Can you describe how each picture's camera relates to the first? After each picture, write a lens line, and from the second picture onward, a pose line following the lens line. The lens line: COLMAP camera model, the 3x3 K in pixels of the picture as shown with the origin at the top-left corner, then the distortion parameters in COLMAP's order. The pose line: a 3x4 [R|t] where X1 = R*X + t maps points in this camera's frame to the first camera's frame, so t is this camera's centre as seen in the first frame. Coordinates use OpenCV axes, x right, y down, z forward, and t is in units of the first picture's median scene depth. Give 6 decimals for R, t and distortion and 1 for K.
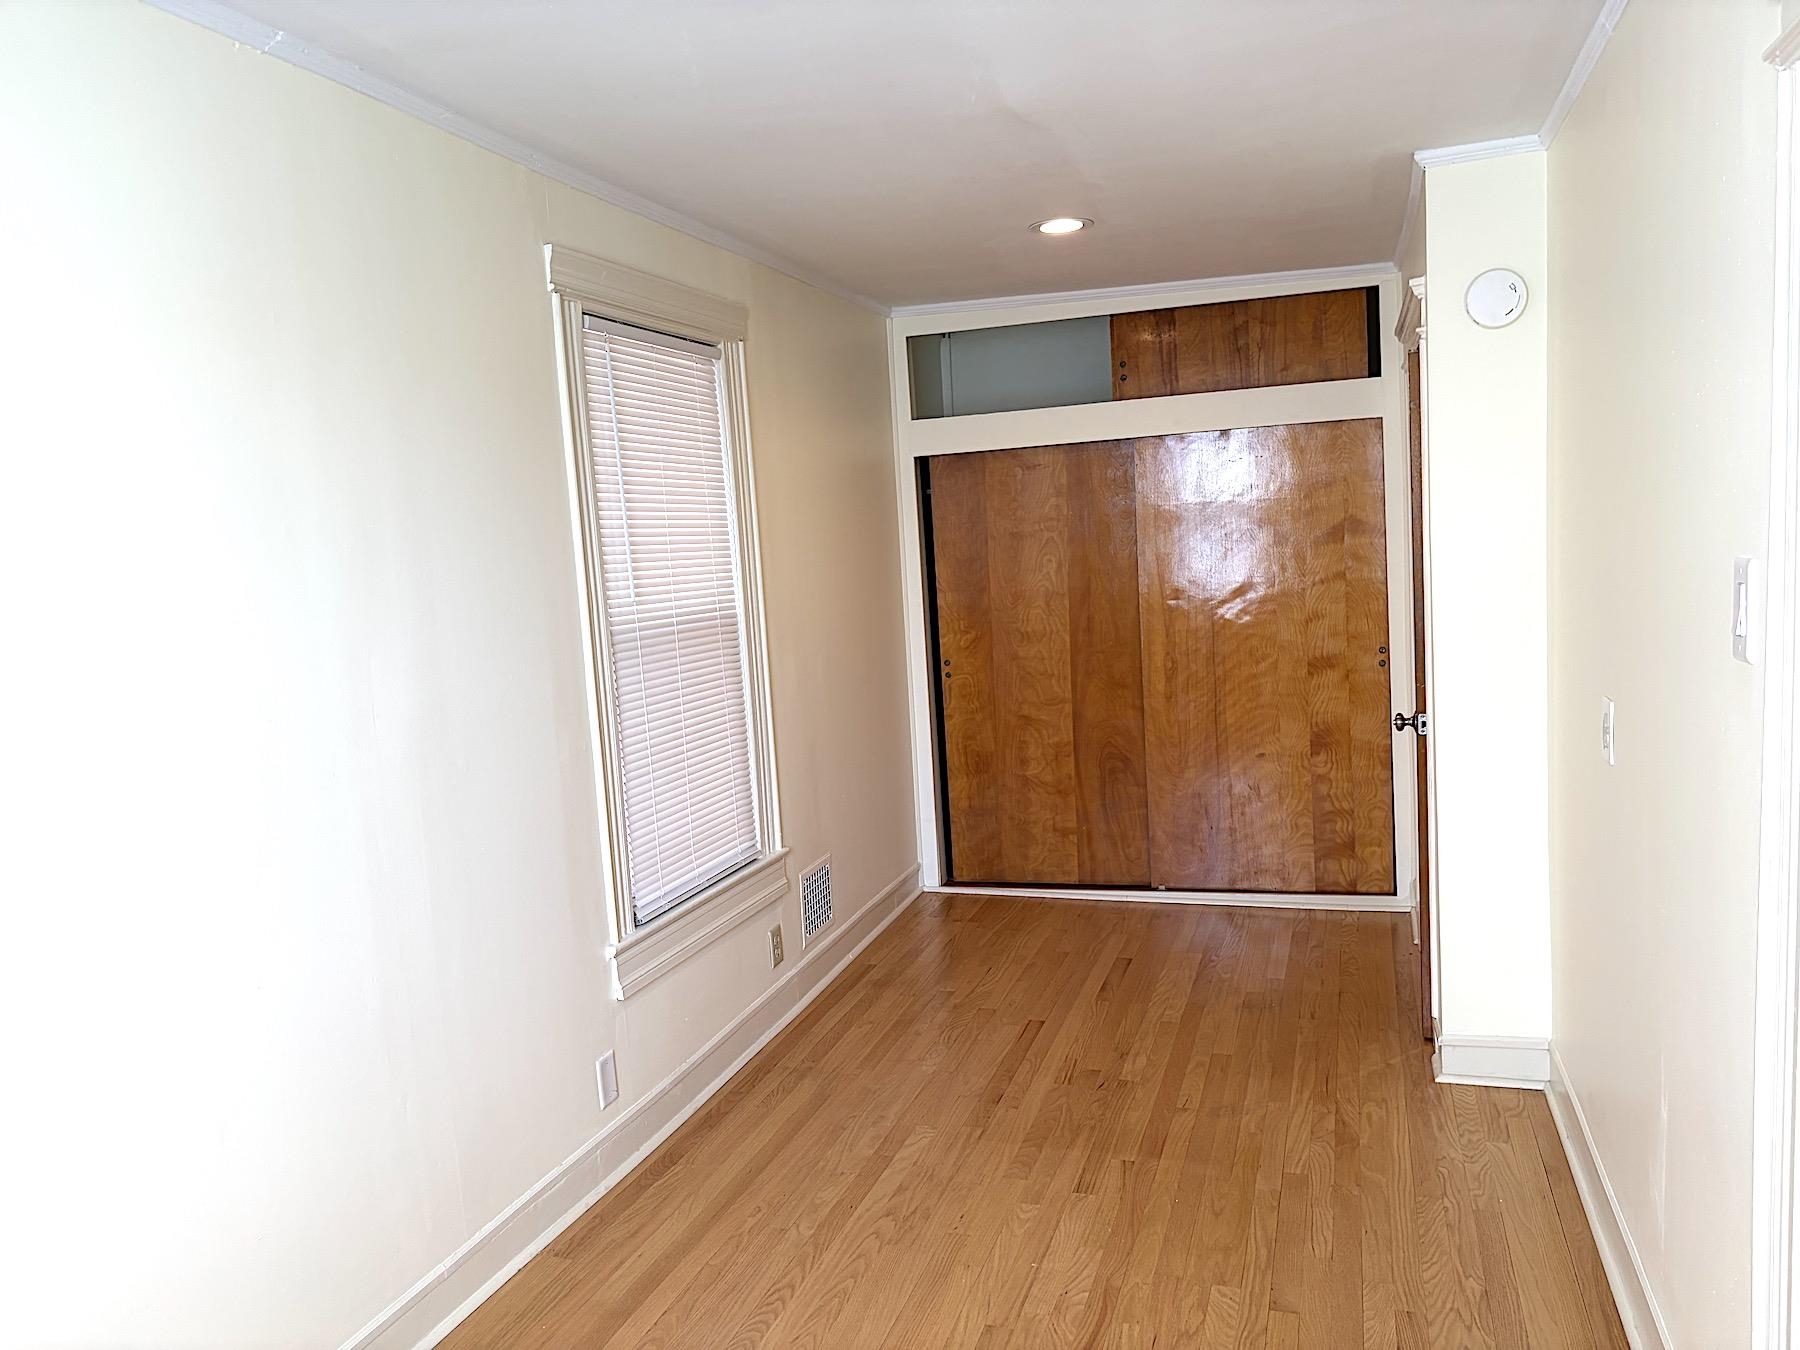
lens RADIAL K [[1333.7, 0, 907.7], [0, 1333.7, 668.2], [0, 0, 1]] dist [0.171959, -0.468692]
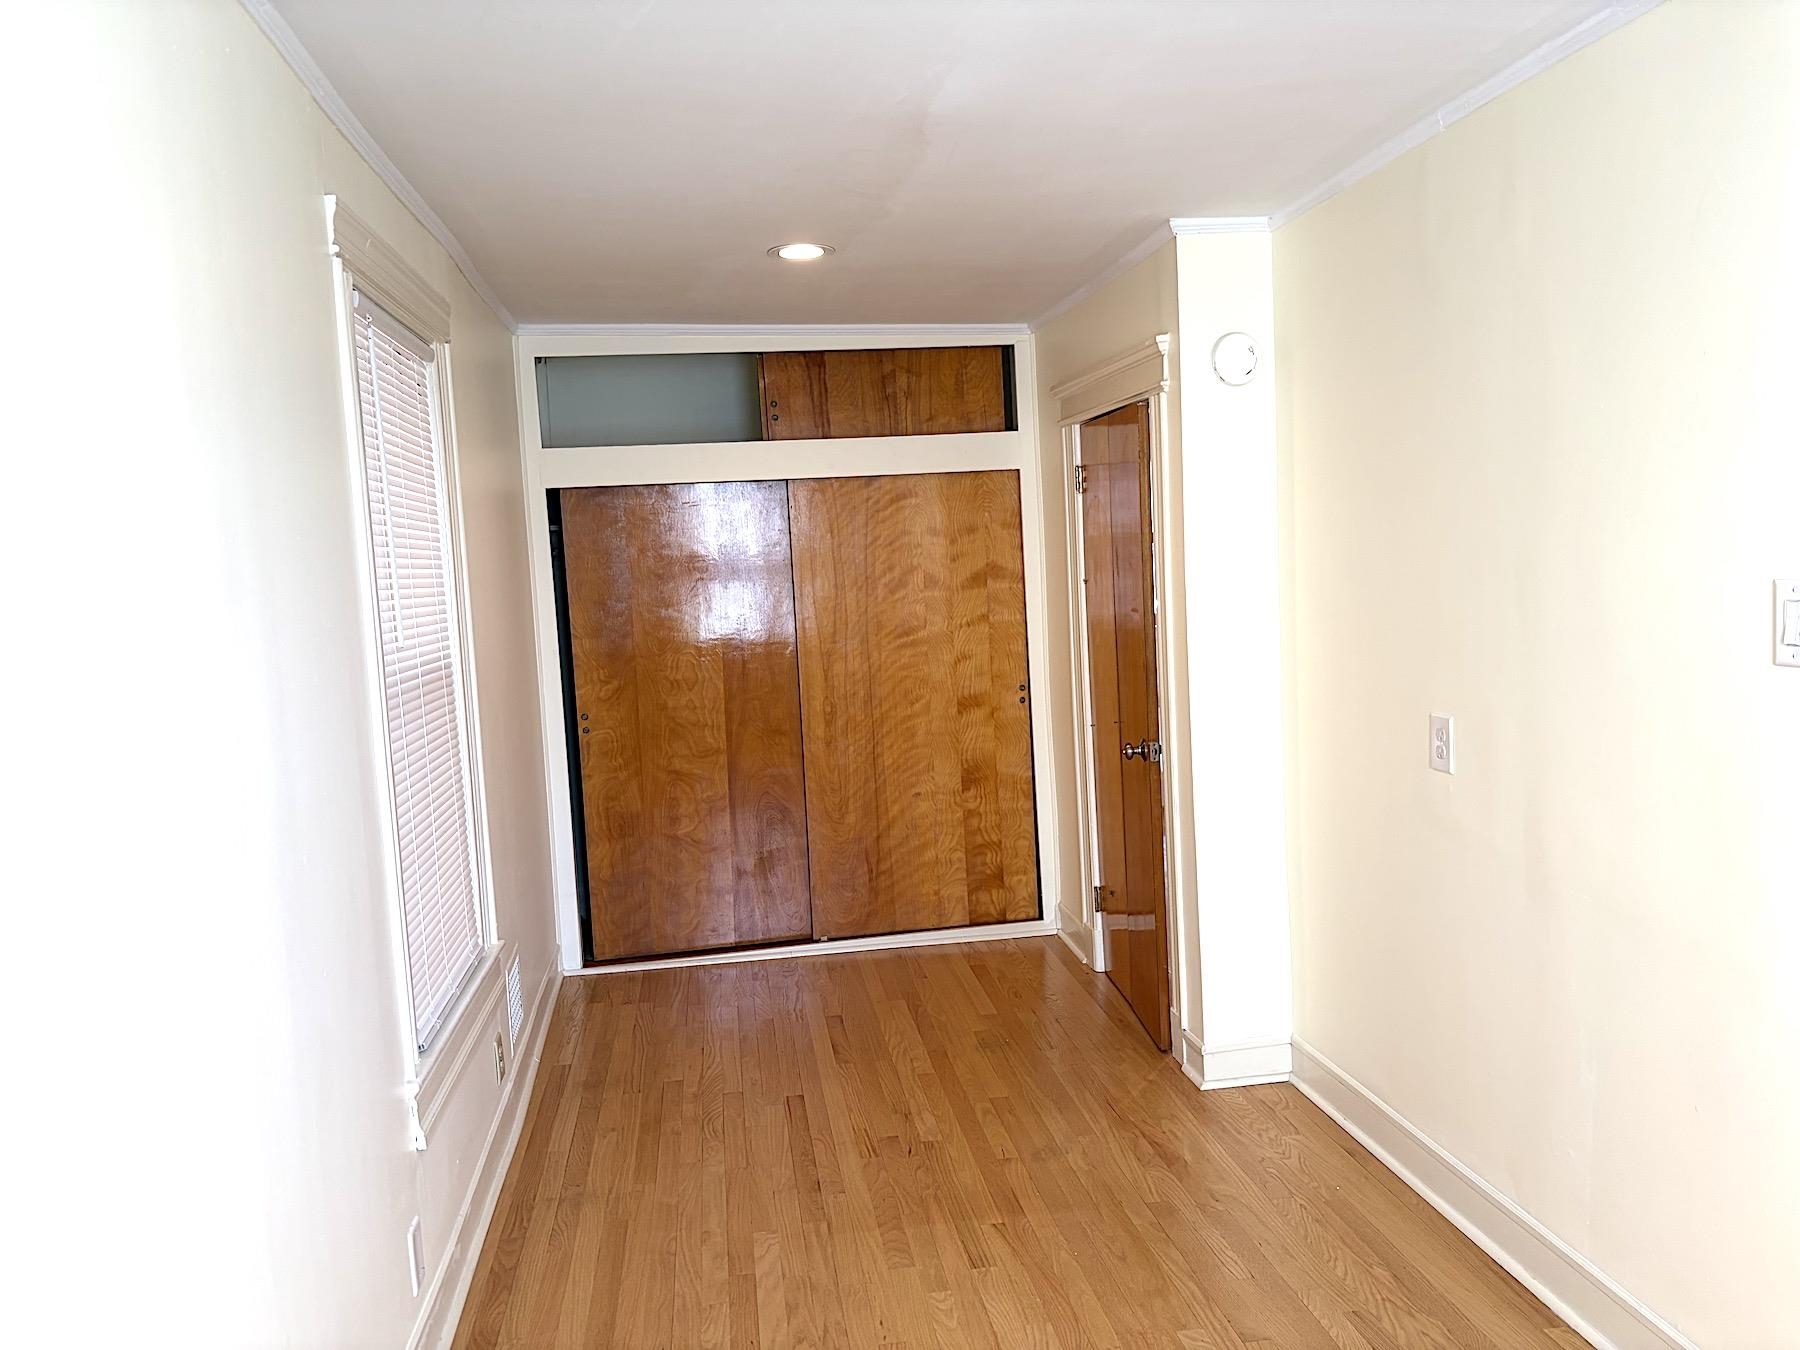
lens RADIAL K [[1333.7, 0, 907.7], [0, 1333.7, 668.2], [0, 0, 1]] dist [0.171959, -0.468692]
pose [[0.897683, -0.023125, 0.440035, -0.188521], [0.040893, 0.998684, -0.030940, 0.000032], [-0.438741, 0.045768, 0.897447, 0.095127]]
